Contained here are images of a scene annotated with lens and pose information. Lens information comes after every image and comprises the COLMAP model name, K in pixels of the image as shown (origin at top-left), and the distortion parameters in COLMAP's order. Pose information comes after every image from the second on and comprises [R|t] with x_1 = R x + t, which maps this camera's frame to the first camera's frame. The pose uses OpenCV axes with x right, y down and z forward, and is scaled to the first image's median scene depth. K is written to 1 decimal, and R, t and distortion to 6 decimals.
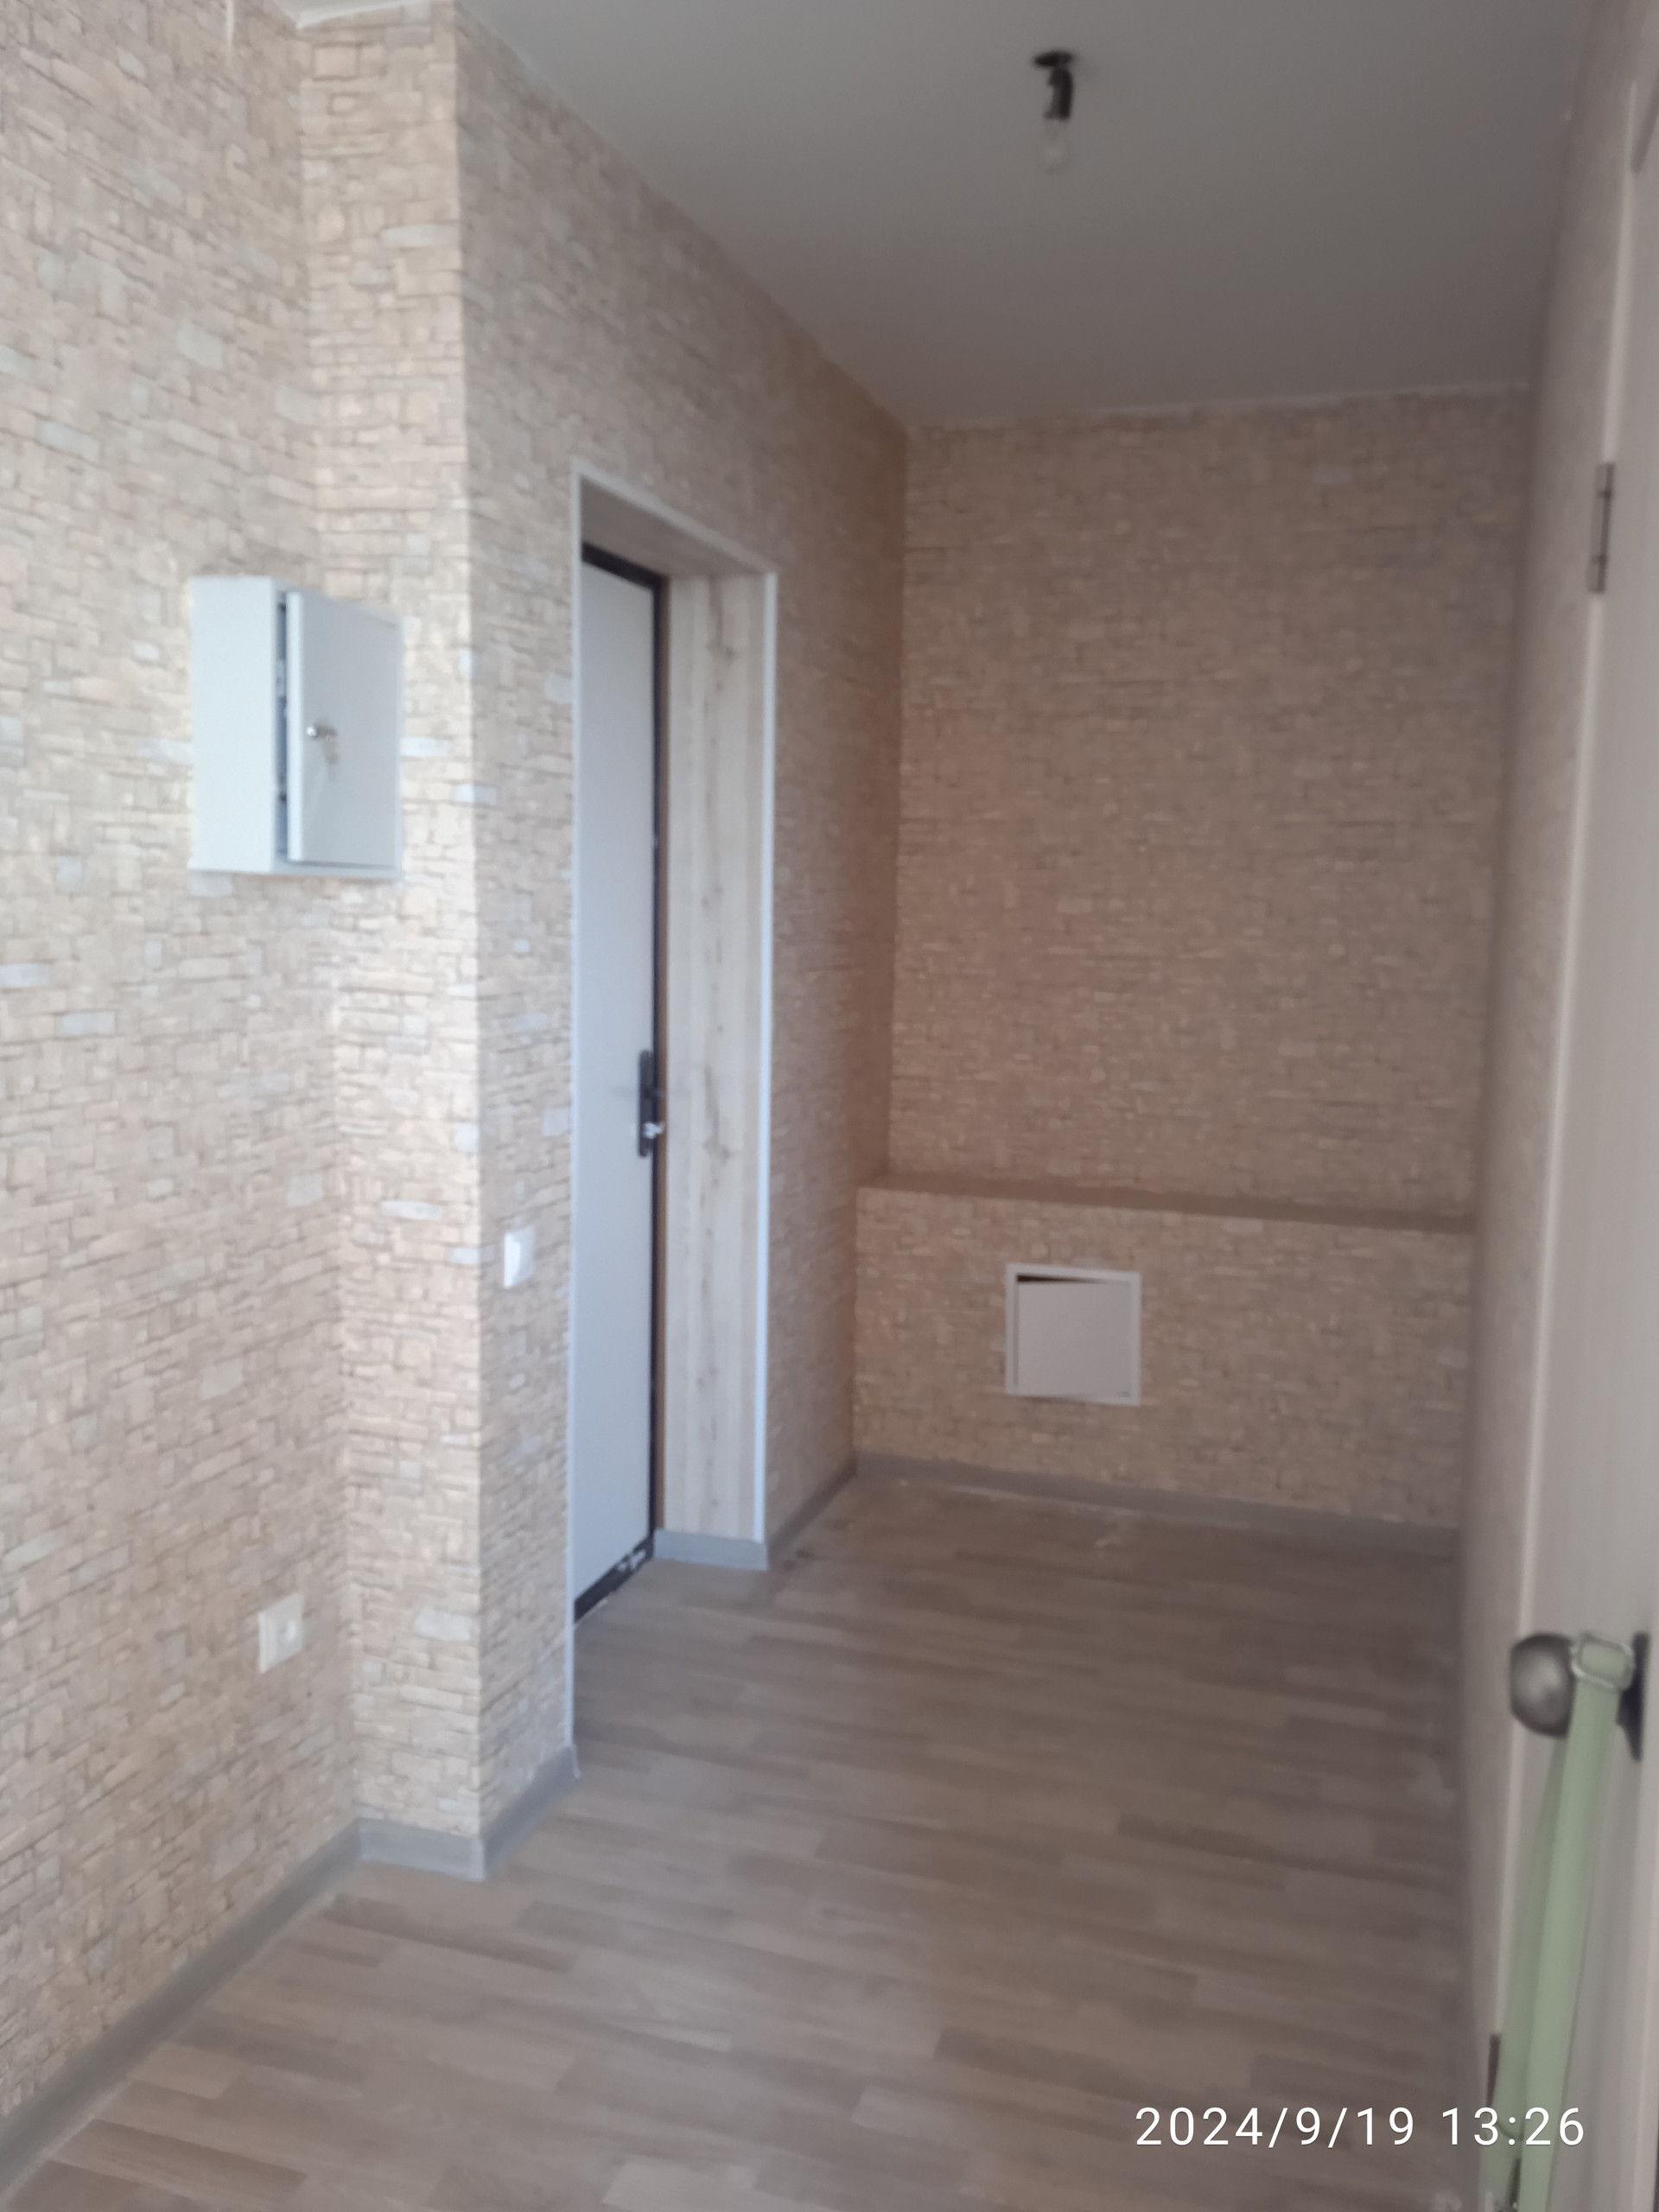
lens RADIAL K [[1819.8, 0, 820.2], [0, 1819.8, 1103.4], [0, 0, 1]] dist [0.094894, -0.138061]
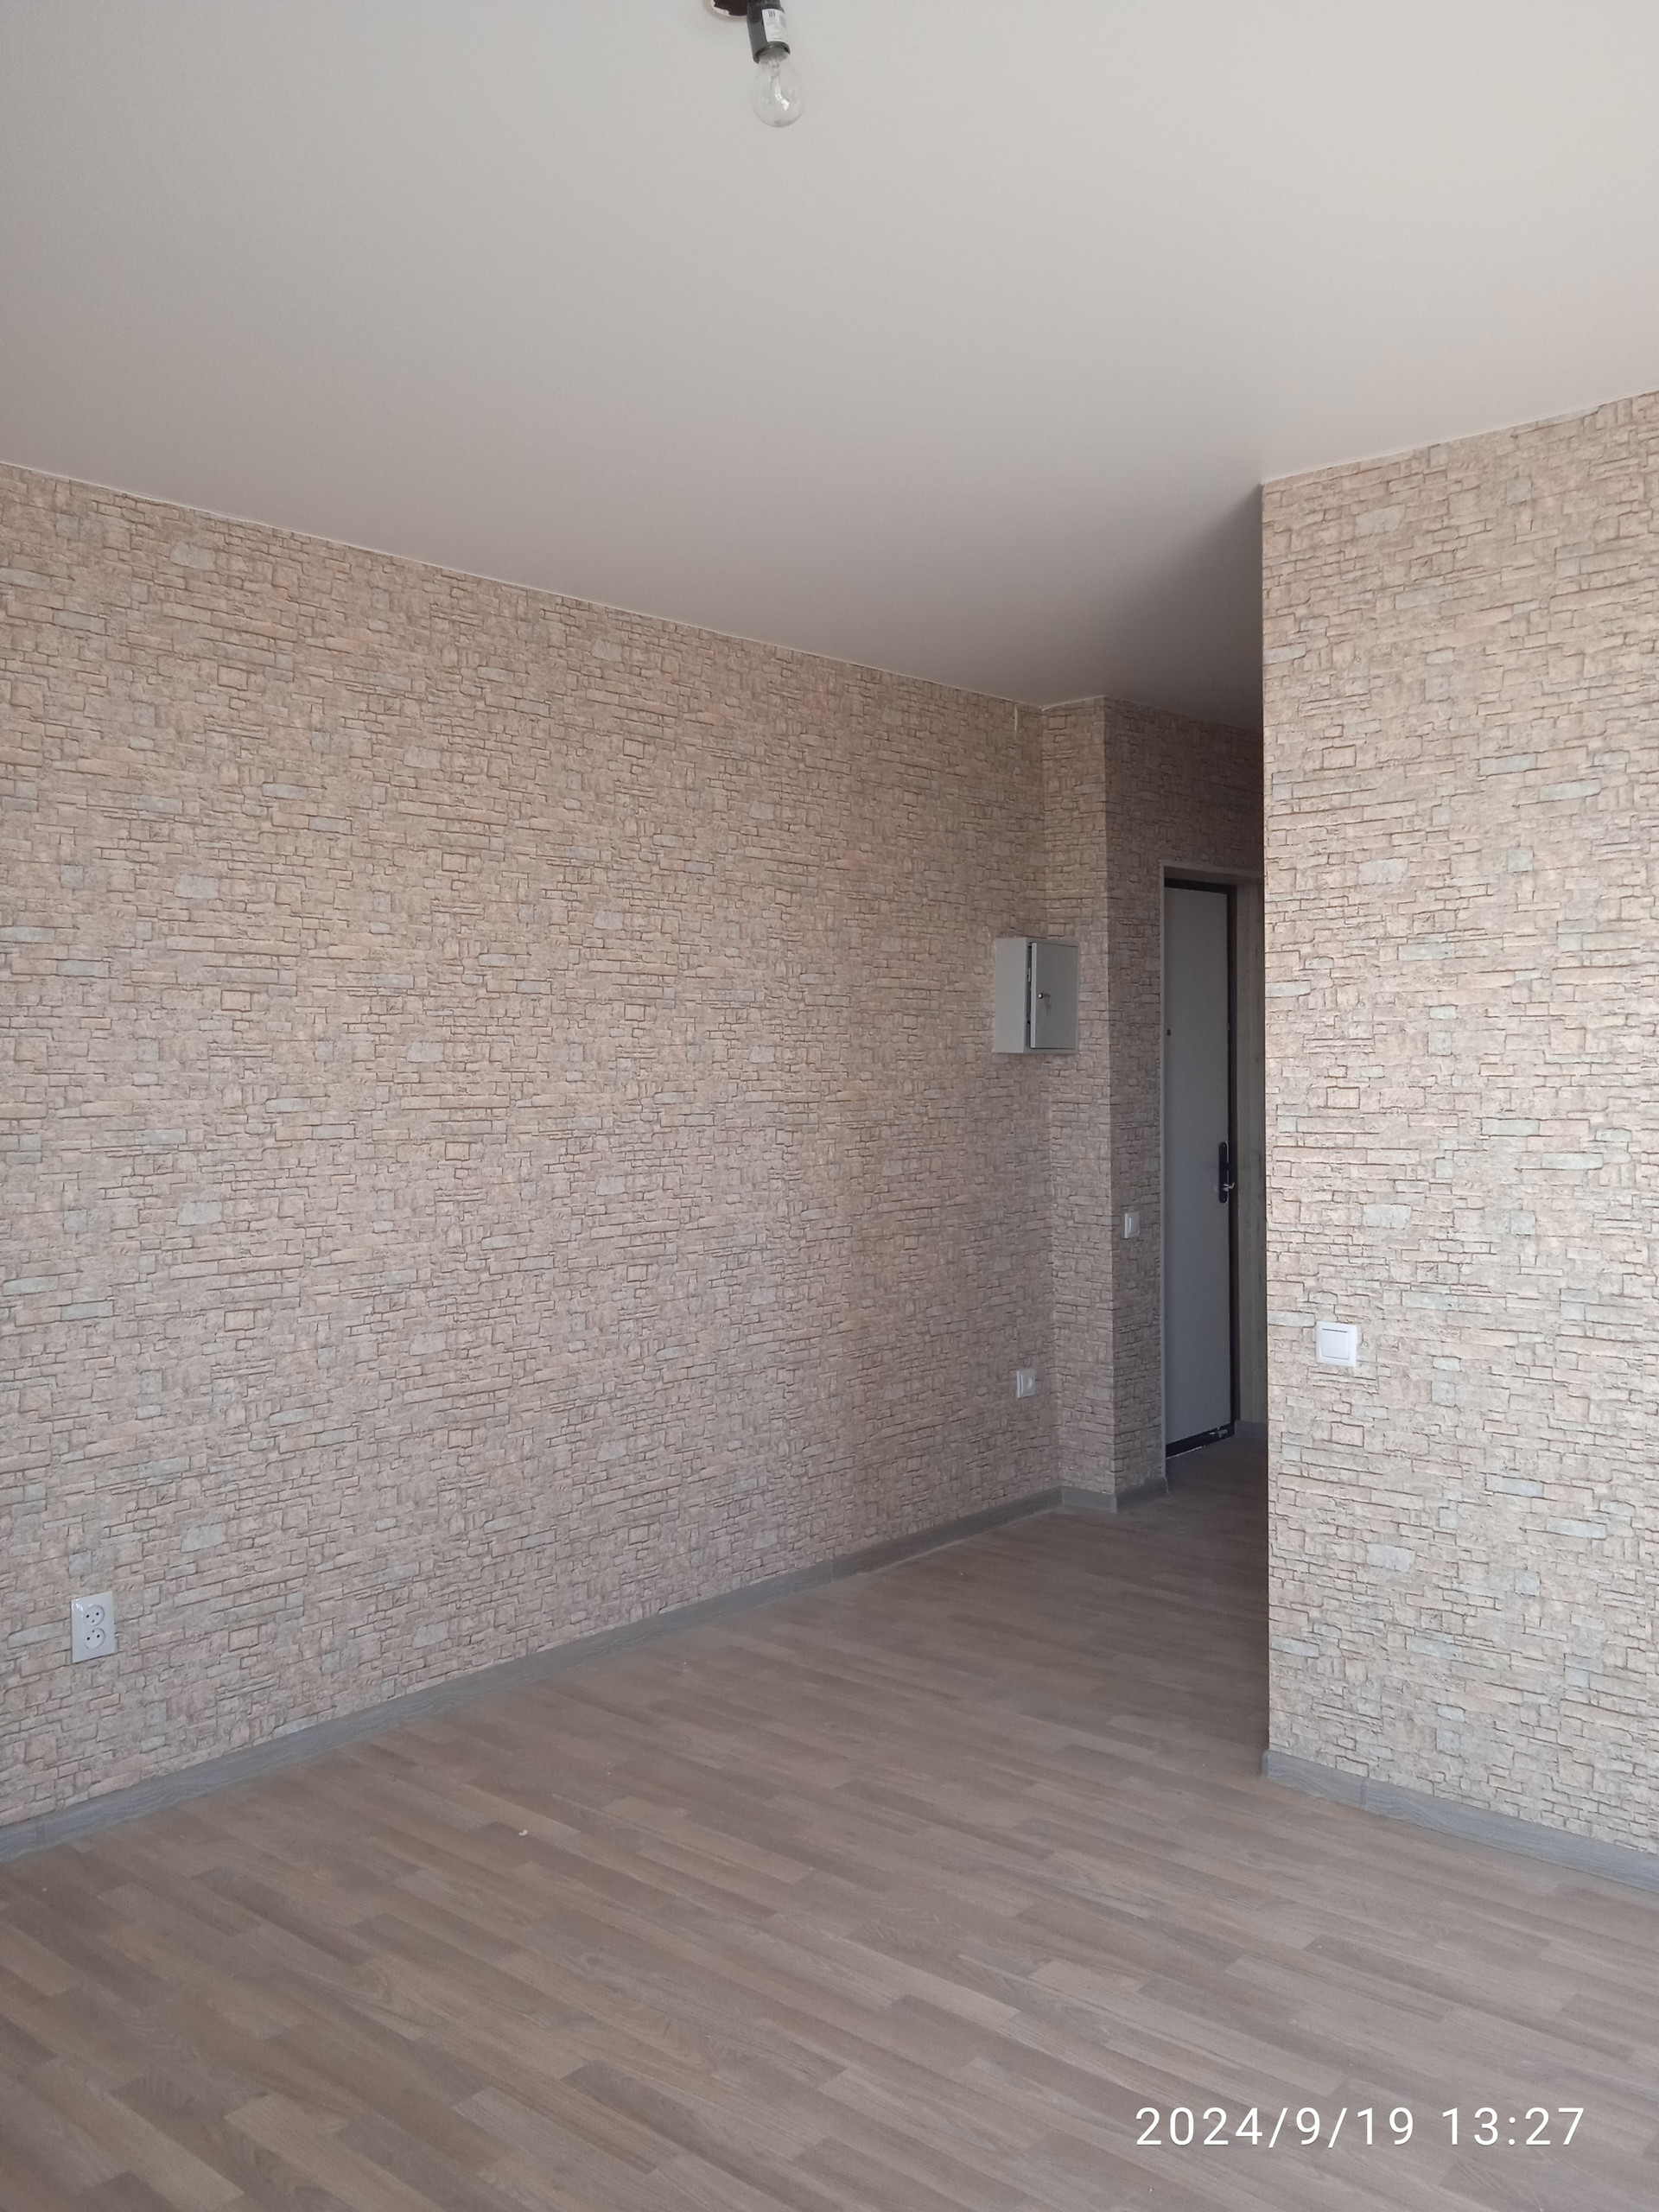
lens RADIAL K [[1819.8, 0, 820.2], [0, 1819.8, 1103.4], [0, 0, 1]] dist [0.094894, -0.138061]
pose [[0.919097, -0.014490, -0.393764, 0.368742], [-0.020681, 0.996172, -0.084932, 0.139183], [0.393487, 0.086205, 0.915280, -1.199862]]
